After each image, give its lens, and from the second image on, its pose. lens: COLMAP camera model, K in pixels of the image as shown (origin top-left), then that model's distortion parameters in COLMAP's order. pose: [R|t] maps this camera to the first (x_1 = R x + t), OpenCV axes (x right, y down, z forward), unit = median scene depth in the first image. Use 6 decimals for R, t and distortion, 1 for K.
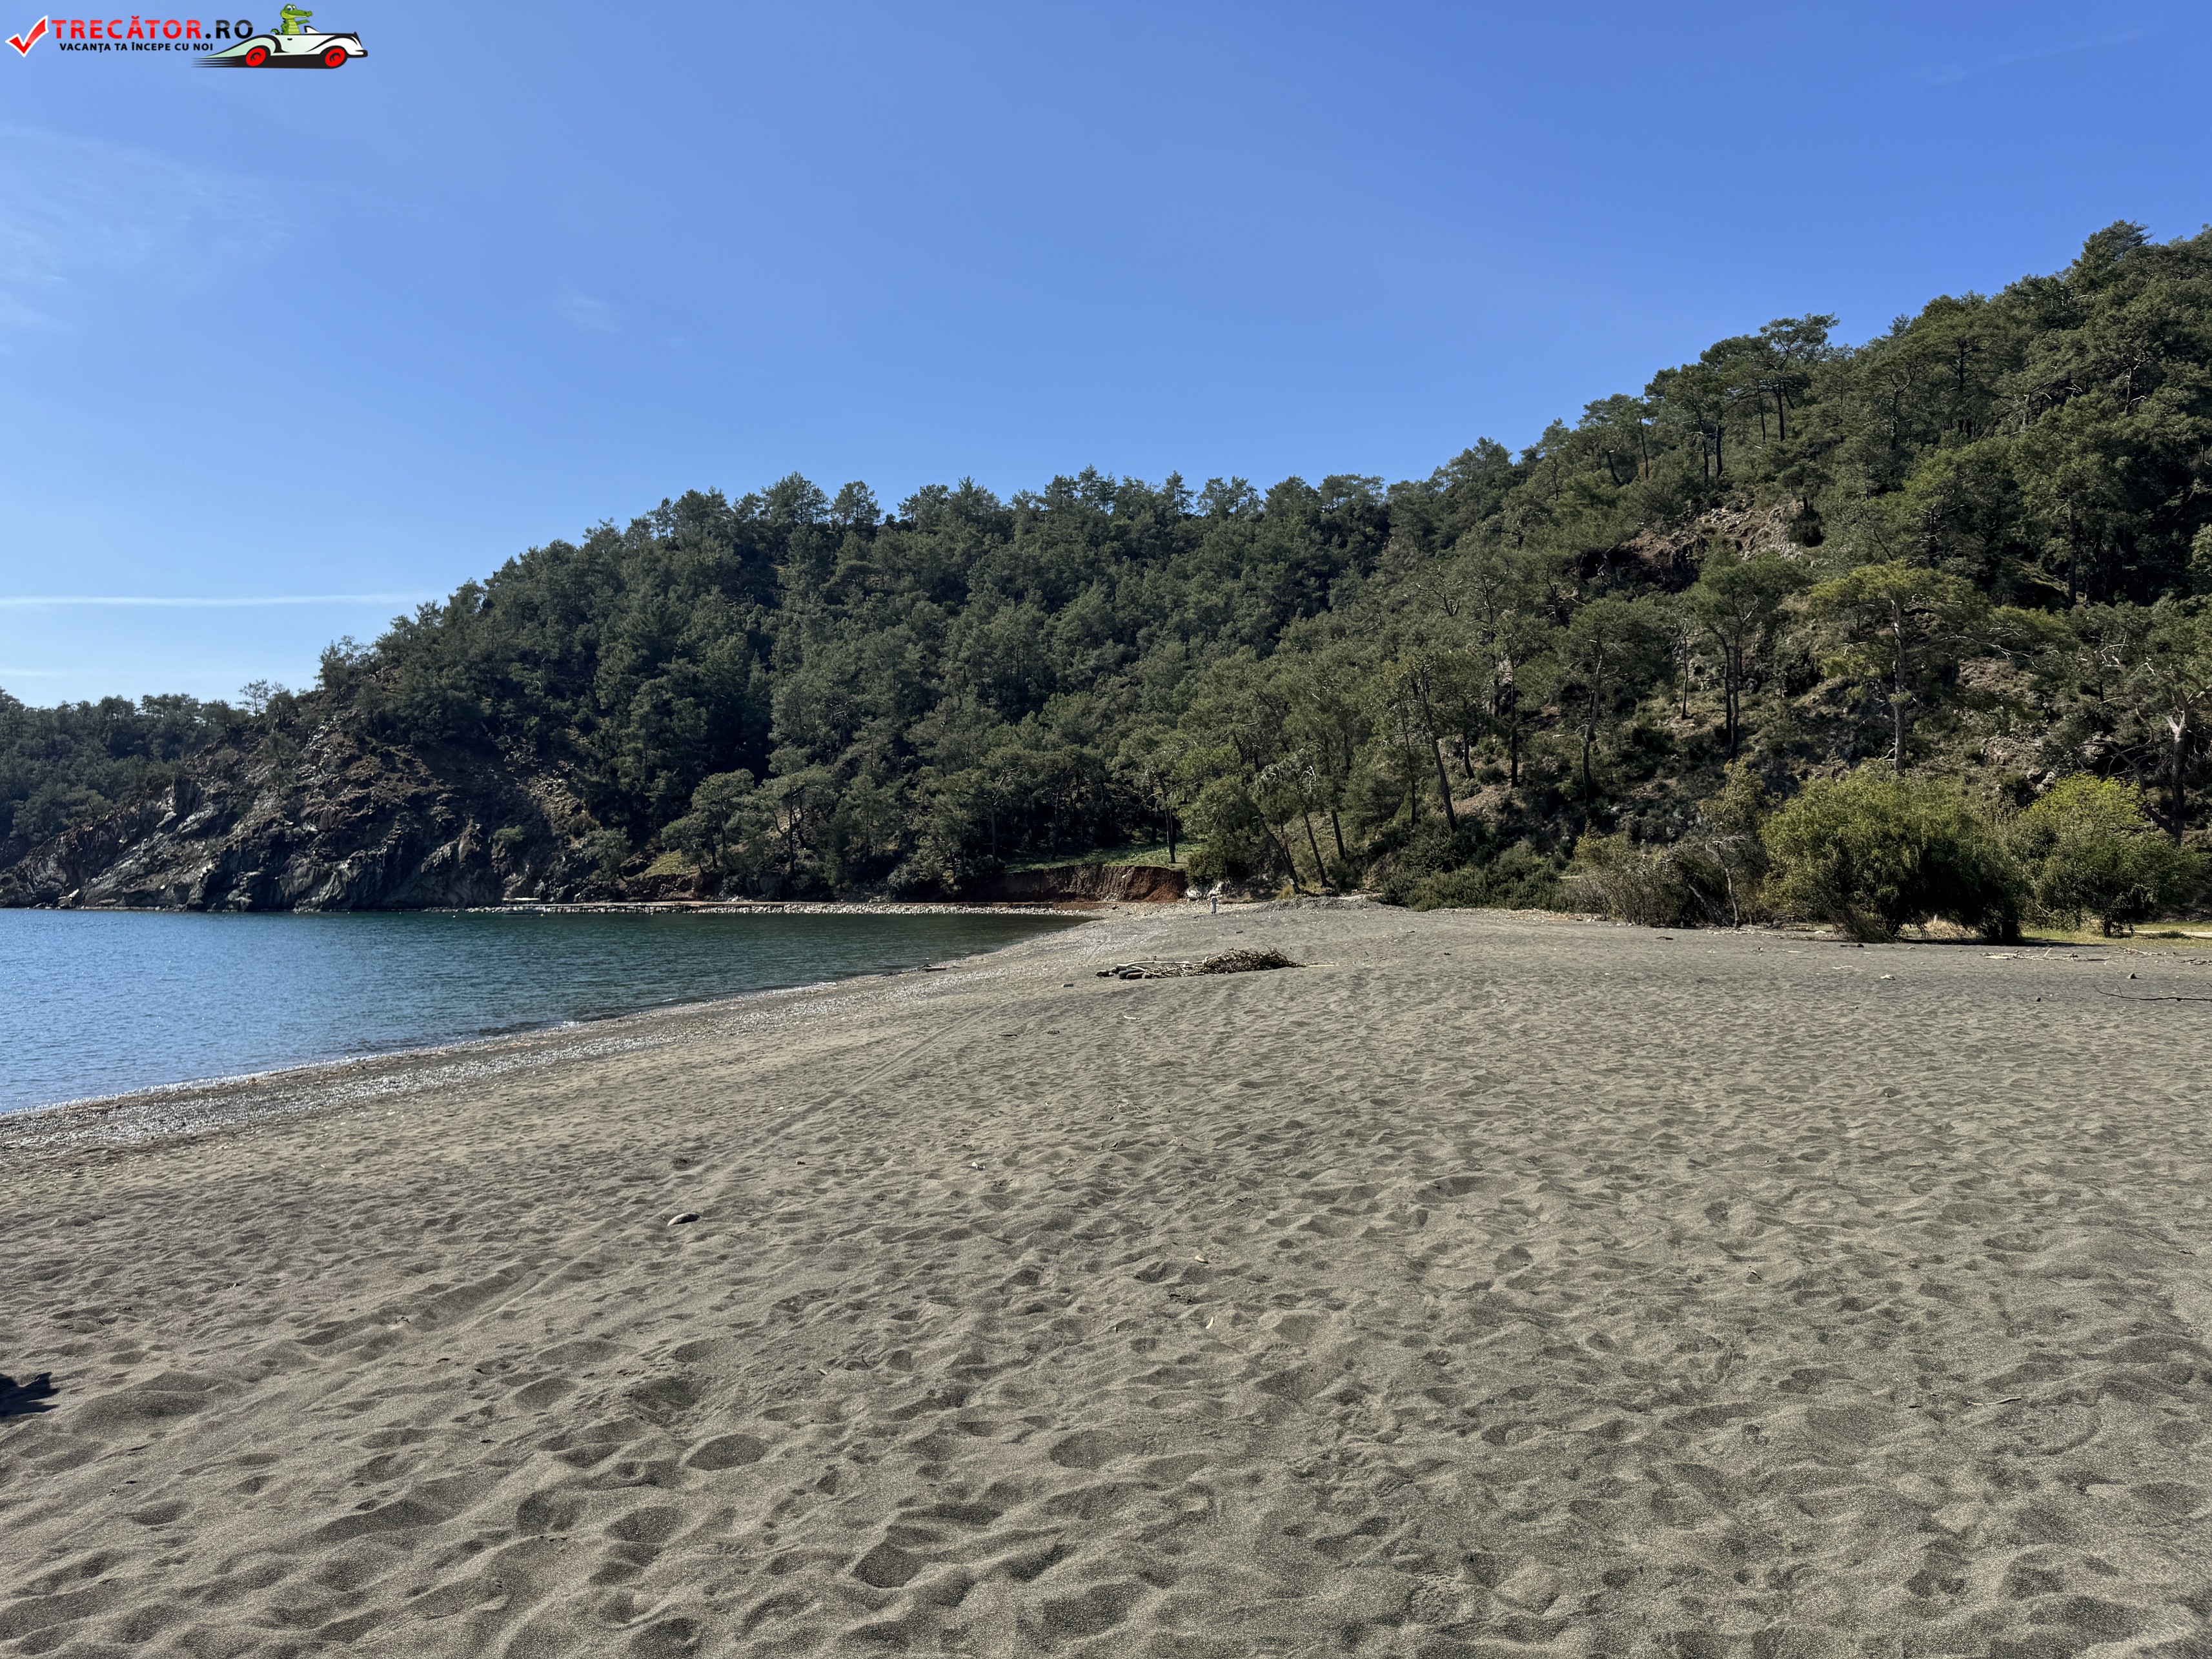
lens RADIAL K [[1545.6, 0, 1122.5], [0, 1545.6, 817.6], [0, 0, 1]] dist [0.162724, -0.353367]
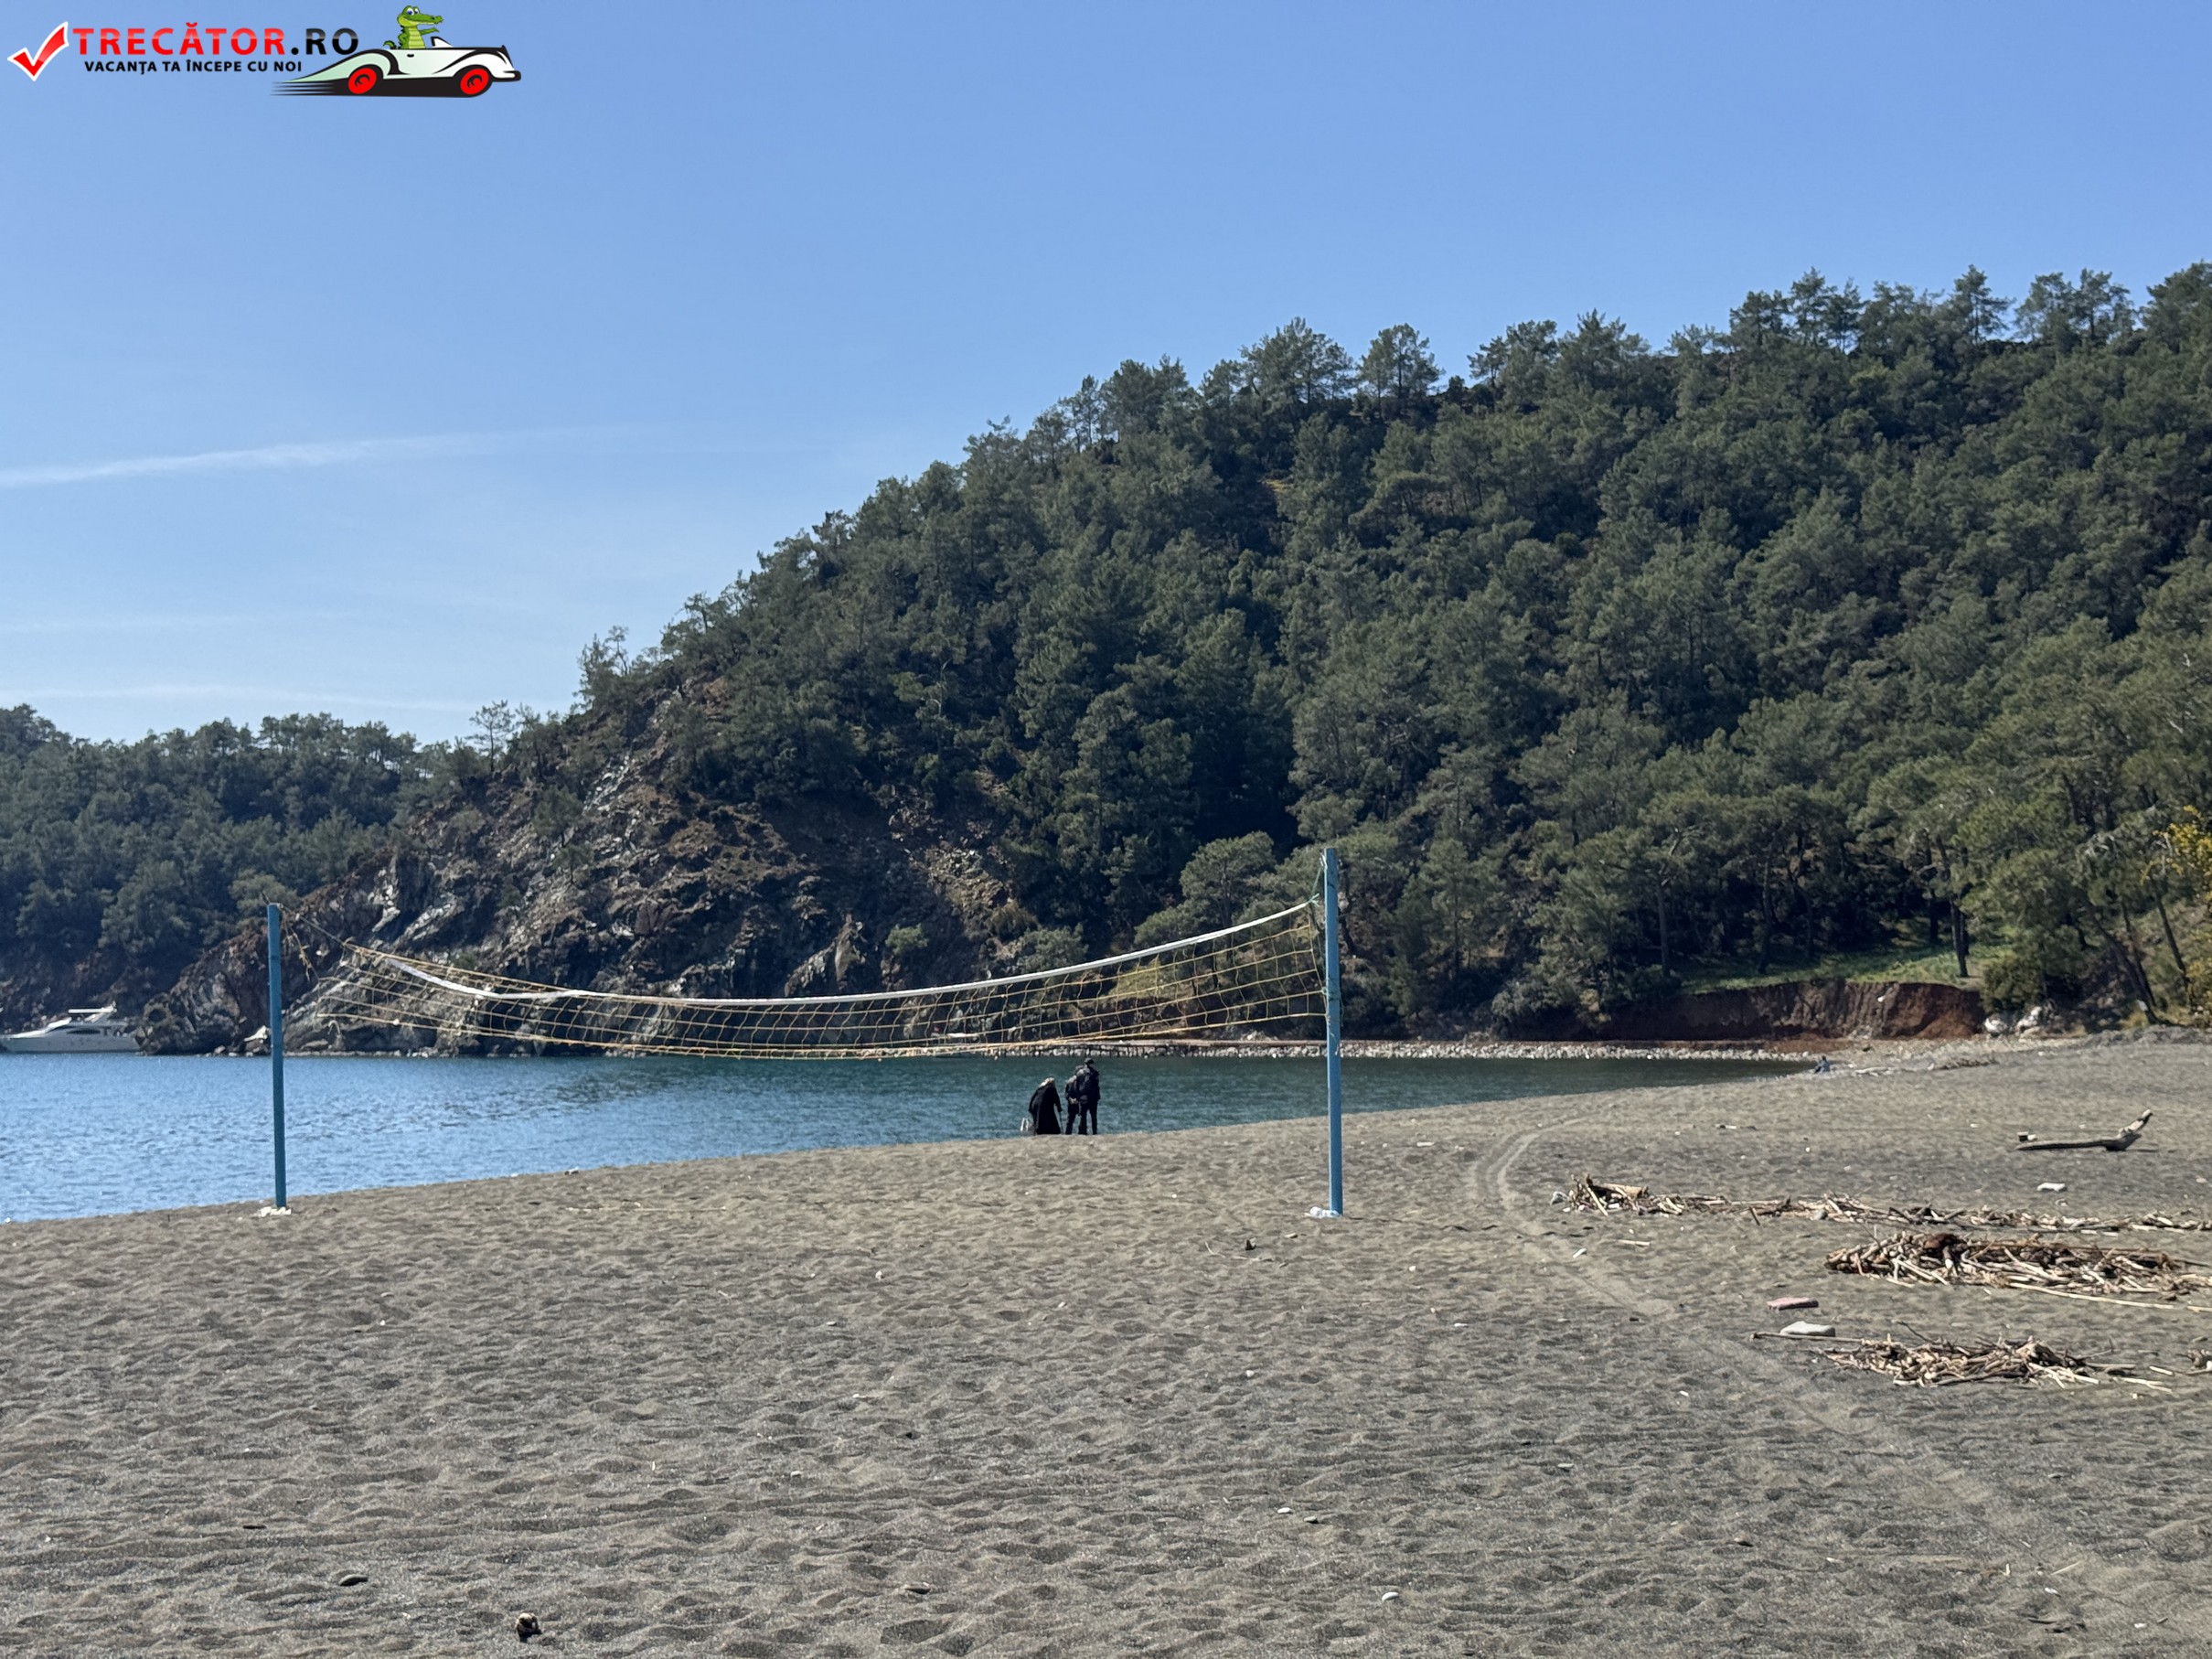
lens RADIAL K [[3085.1, 0, 1086.8], [0, 3085.1, 832.9], [0, 0, 1]] dist [0.148253, -0.137104]
pose [[0.968279, -0.019331, -0.249122, 0.003570], [0.015317, 0.999720, -0.018039, -0.008432], [0.249400, 0.013651, 0.968304, -0.223742]]
